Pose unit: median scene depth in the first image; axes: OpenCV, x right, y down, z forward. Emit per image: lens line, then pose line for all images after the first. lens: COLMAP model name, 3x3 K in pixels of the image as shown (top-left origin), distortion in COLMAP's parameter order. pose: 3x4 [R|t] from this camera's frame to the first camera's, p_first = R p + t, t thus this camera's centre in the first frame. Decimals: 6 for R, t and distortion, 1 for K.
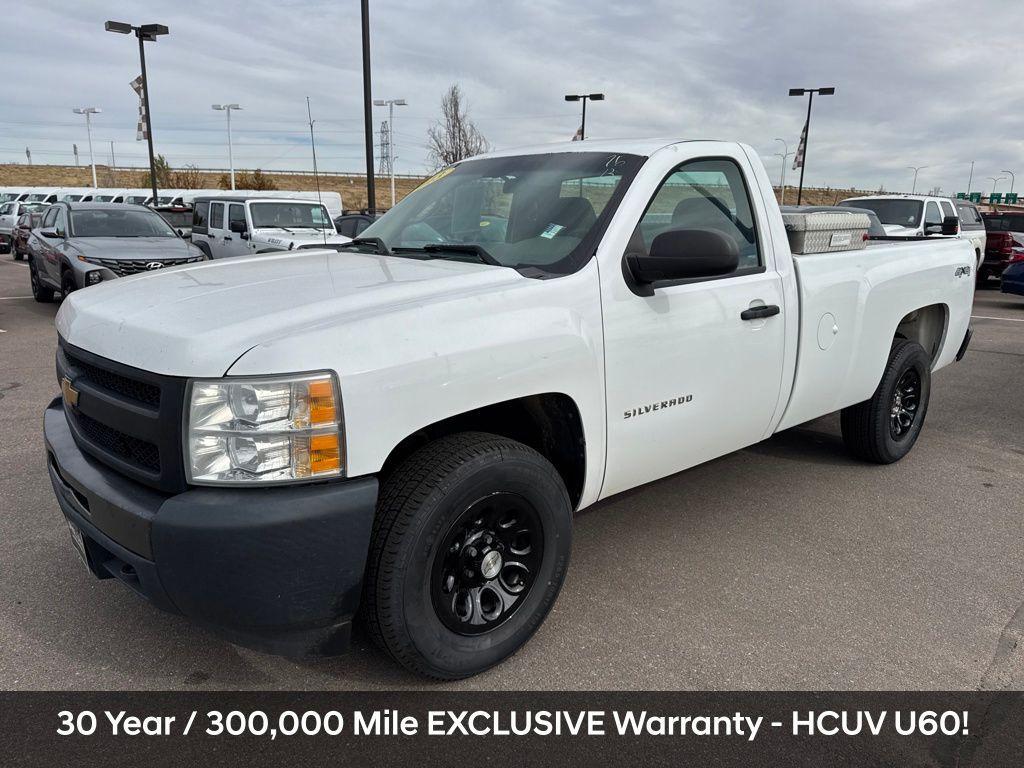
lens RADIAL K [[716.0, 0, 507.7], [0, 716.0, 384.7], [0, 0, 1]] dist [0.053355, -0.058497]
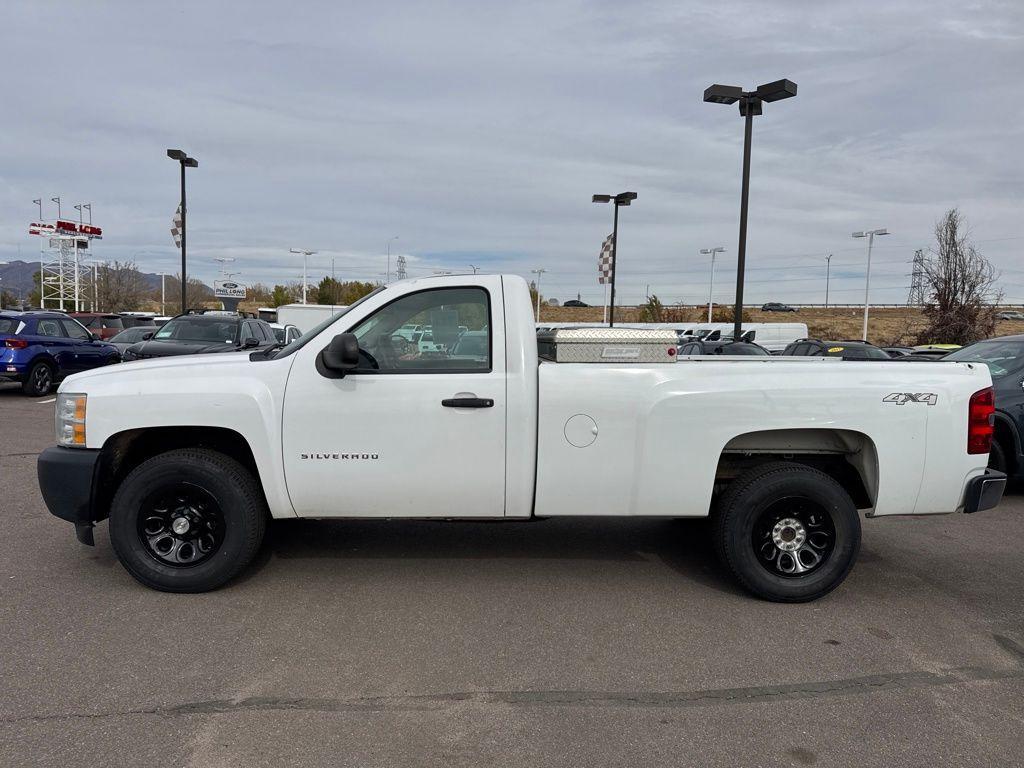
lens RADIAL K [[716.0, 0, 513.4], [0, 716.0, 386.2], [0, 0, 1]] dist [0.053355, -0.058497]
pose [[0.773059, 0.047374, -0.632563, 0.801548], [-0.158031, 0.980149, -0.119725, 0.005406], [0.614334, 0.192519, 0.765199, 0.060334]]
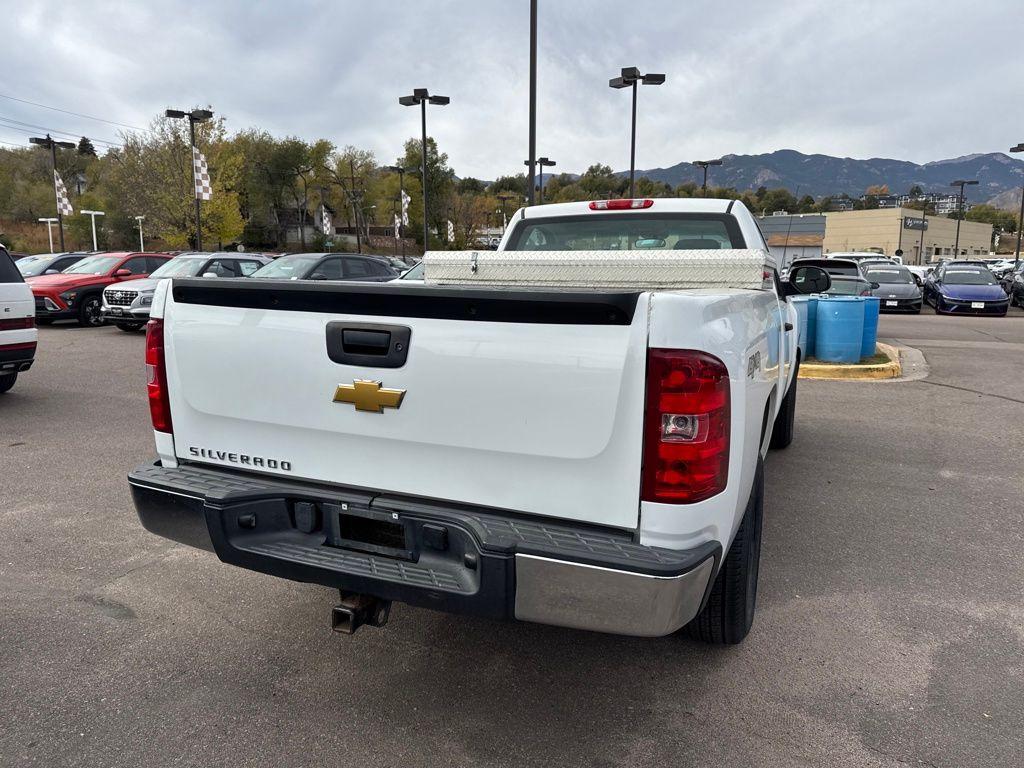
lens RADIAL K [[716.0, 0, 511.5], [0, 716.0, 384.6], [0, 0, 1]] dist [0.053355, -0.058497]
pose [[-0.901595, 0.043674, -0.430372, 0.688573], [-0.119494, 0.931035, 0.344811, -0.347984], [0.415750, 0.362307, -0.834198, 1.617162]]
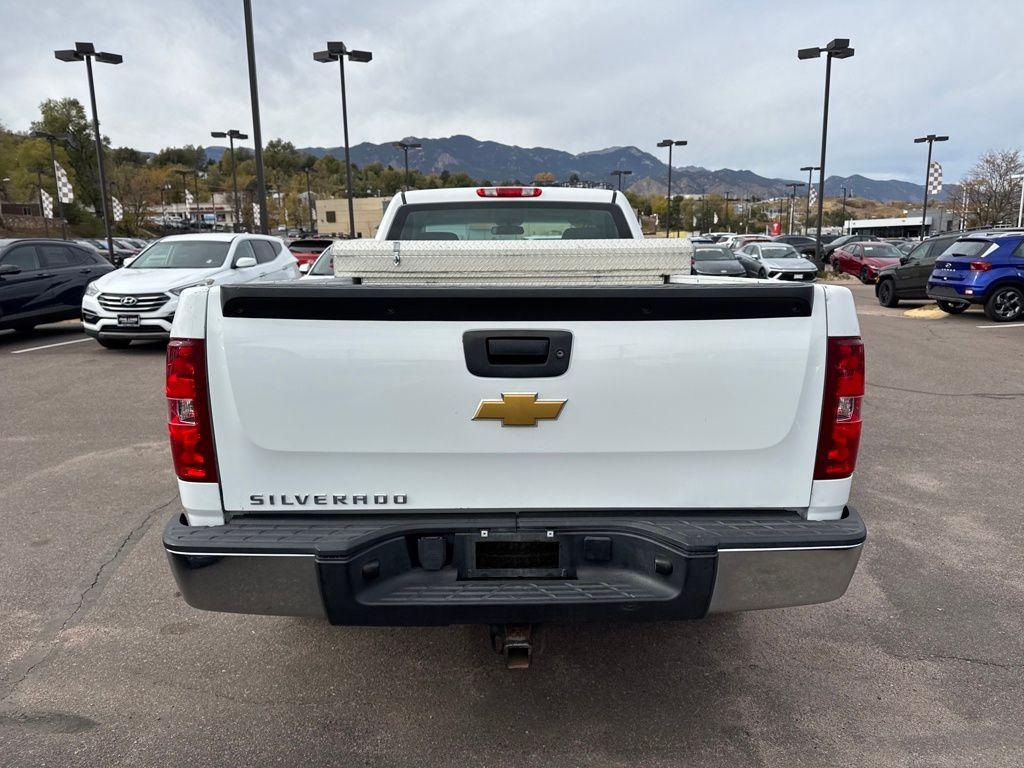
lens RADIAL K [[716.0, 0, 516.9], [0, 716.0, 389.0], [0, 0, 1]] dist [0.053355, -0.058497]
pose [[-0.647088, 0.132886, -0.750745, 0.873033], [-0.171627, 0.934031, 0.313259, -0.316448], [0.742847, 0.331554, -0.581593, 1.450144]]
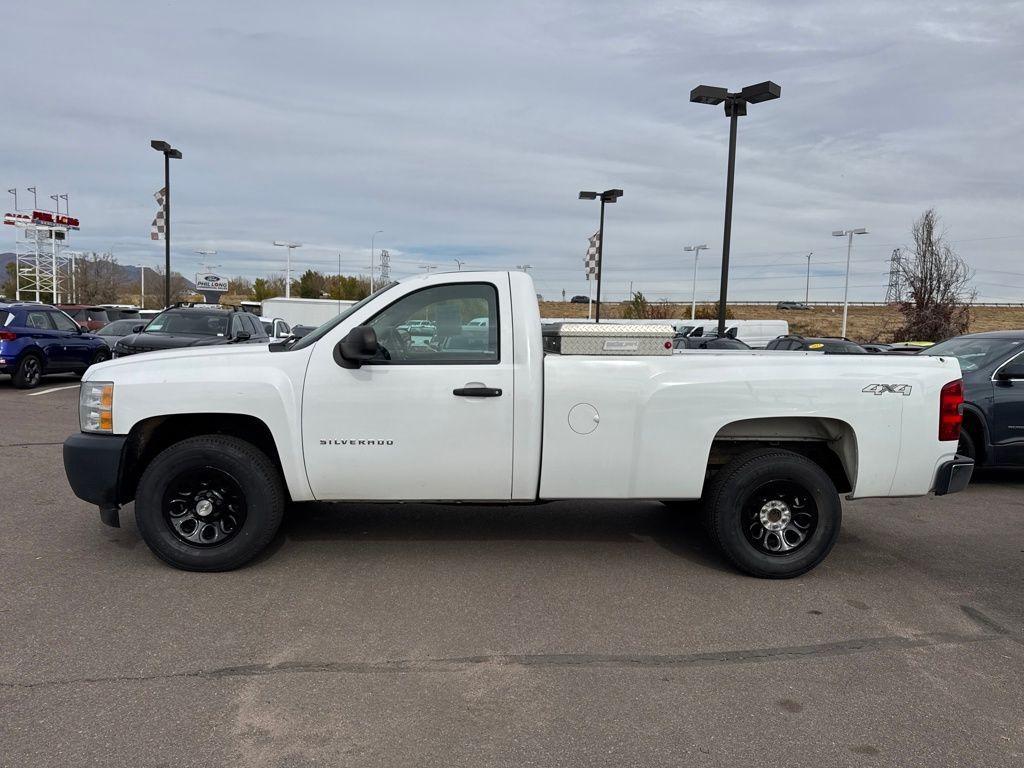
lens RADIAL K [[716.0, 0, 519.3], [0, 716.0, 386.4], [0, 0, 1]] dist [0.053355, -0.058497]
pose [[0.792265, 0.054203, -0.607765, 0.812930], [-0.157708, 0.980392, -0.118148, 0.022512], [0.589444, 0.189454, 0.785279, 0.002952]]
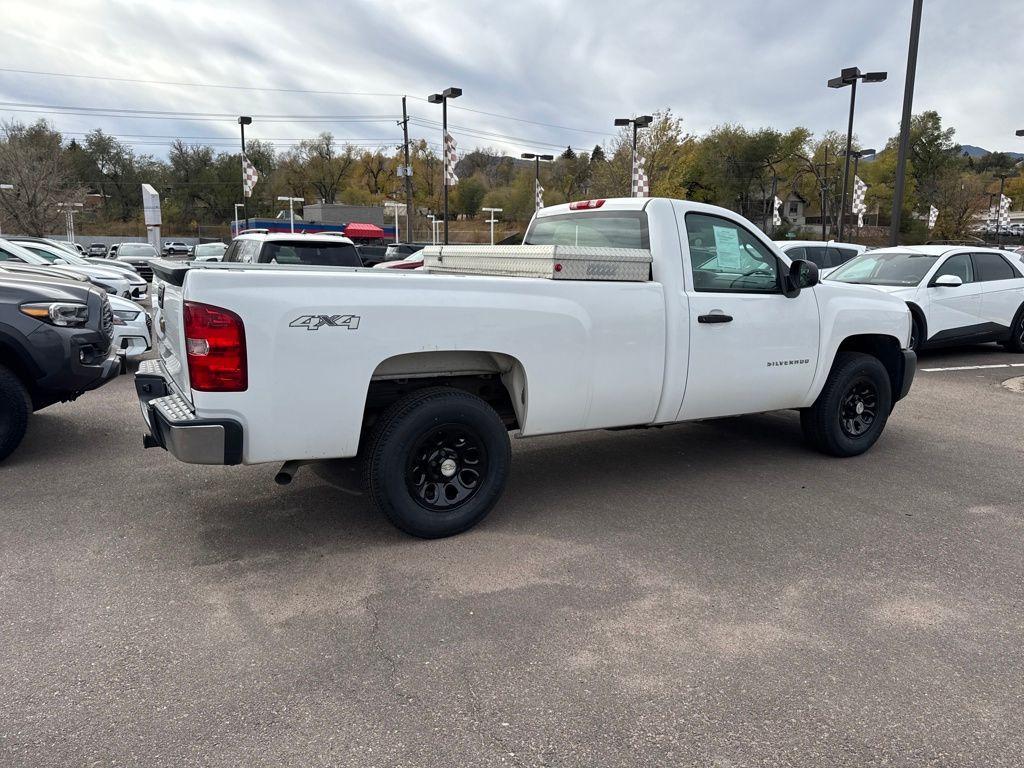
lens RADIAL K [[716.0, 0, 518.1], [0, 716.0, 379.3], [0, 0, 1]] dist [0.053355, -0.058497]
pose [[-0.982914, -0.063480, 0.172772, 0.057665], [0.007892, 0.923249, 0.384120, -0.431881], [-0.183896, 0.378921, -0.906974, 1.901736]]
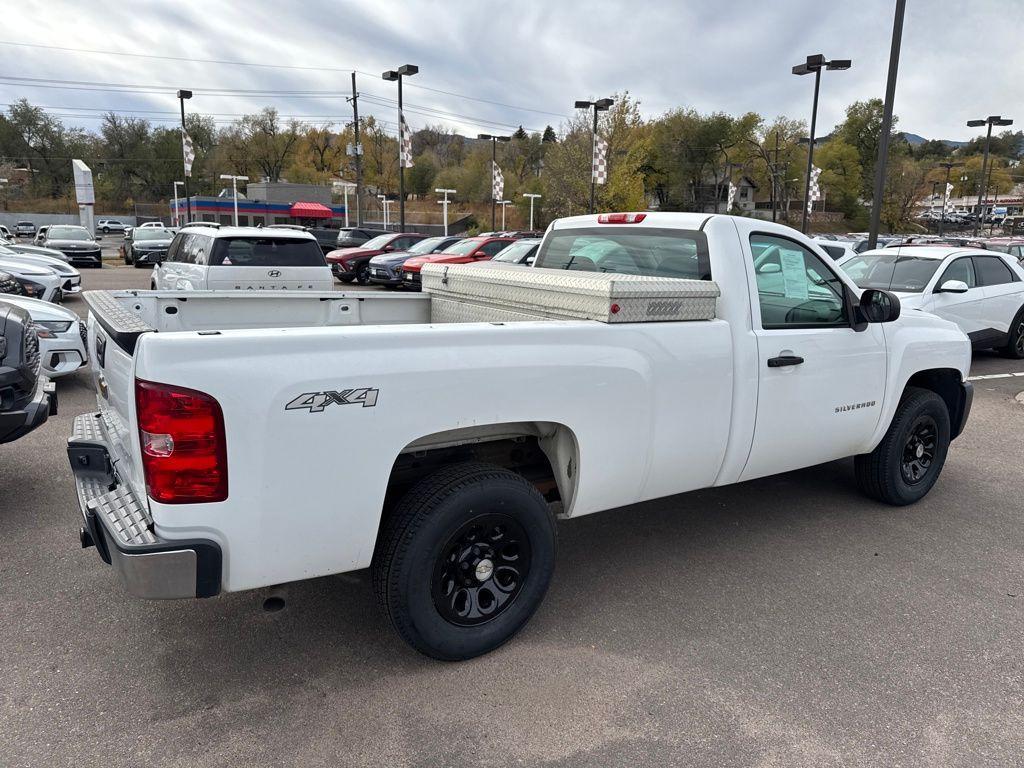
lens RADIAL K [[716.0, 0, 516.2], [0, 716.0, 383.8], [0, 0, 1]] dist [0.053355, -0.058497]
pose [[-0.992271, -0.064529, 0.105996, 0.178642], [-0.015166, 0.910821, 0.412523, -0.440744], [-0.123163, 0.407727, -0.904760, 1.731475]]
